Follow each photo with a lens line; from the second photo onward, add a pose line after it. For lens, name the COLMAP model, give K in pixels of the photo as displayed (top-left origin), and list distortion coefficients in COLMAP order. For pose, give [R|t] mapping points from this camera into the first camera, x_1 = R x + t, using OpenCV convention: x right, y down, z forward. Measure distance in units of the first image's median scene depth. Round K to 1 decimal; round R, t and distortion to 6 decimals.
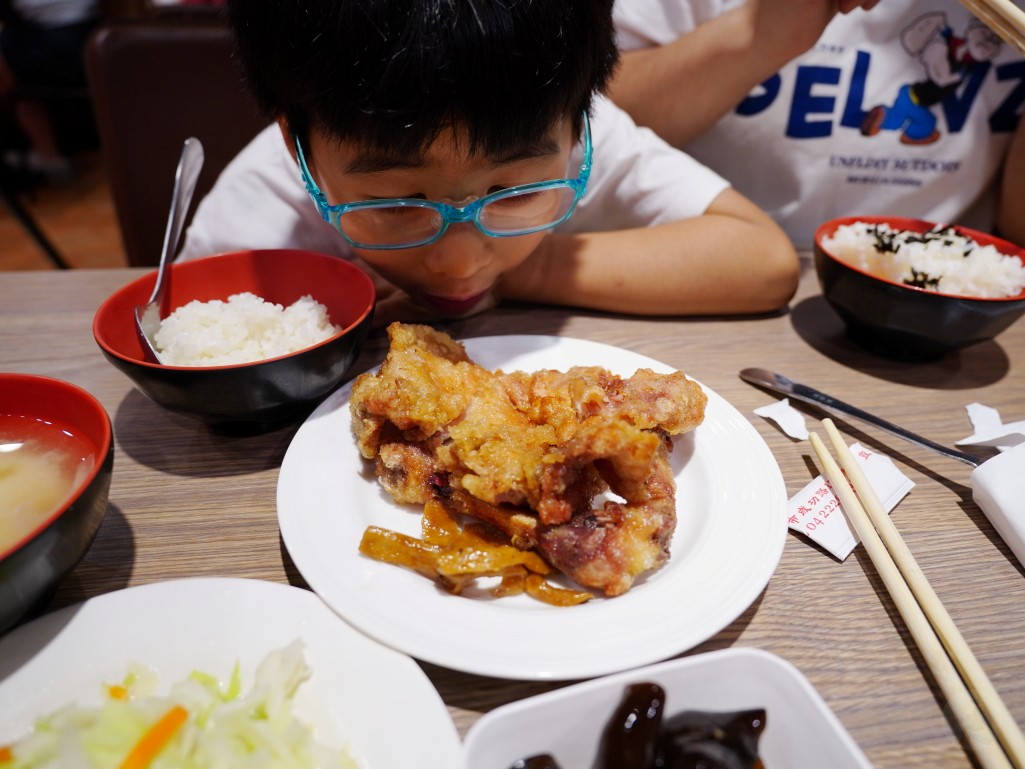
lens RADIAL K [[632.4, 0, 514.4], [0, 632.4, 386.7], [0, 0, 1]] dist [-0.005058, 0.001826]
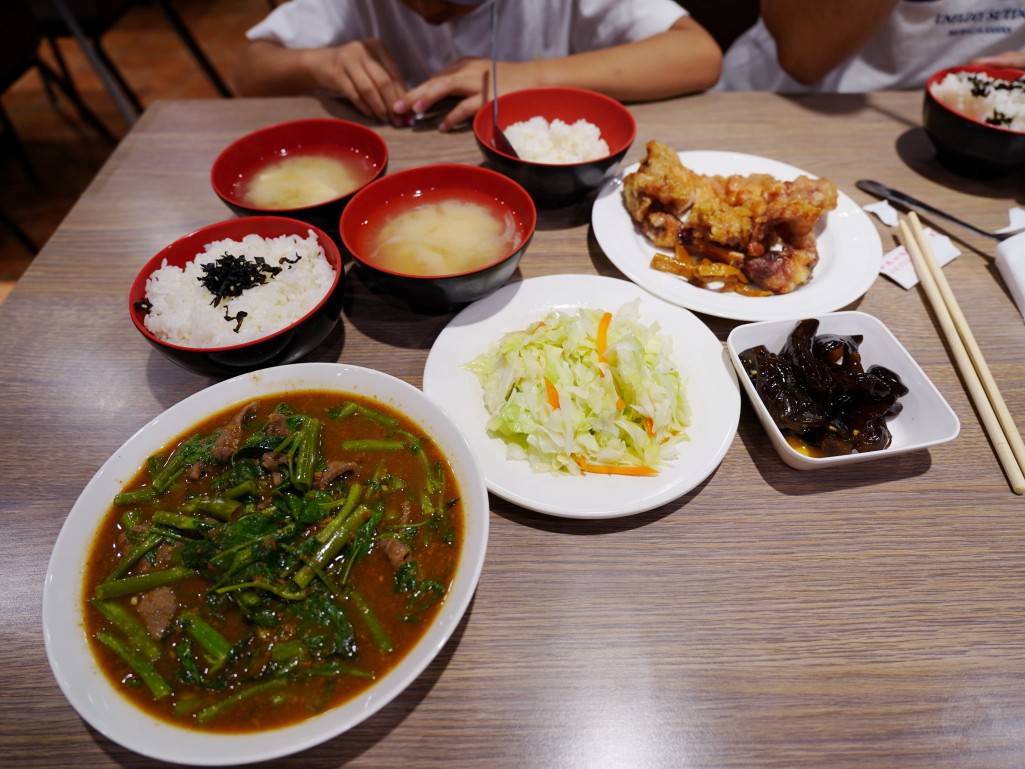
lens RADIAL K [[614.4, 0, 513.0], [0, 614.4, 378.8], [0, 0, 1]] dist [0.001886, 0.004570]
pose [[0.996051, 0.057890, -0.067311, -0.440737], [-0.038201, 0.963858, 0.263665, 0.097452], [0.080141, -0.260052, 0.962263, -0.795061]]
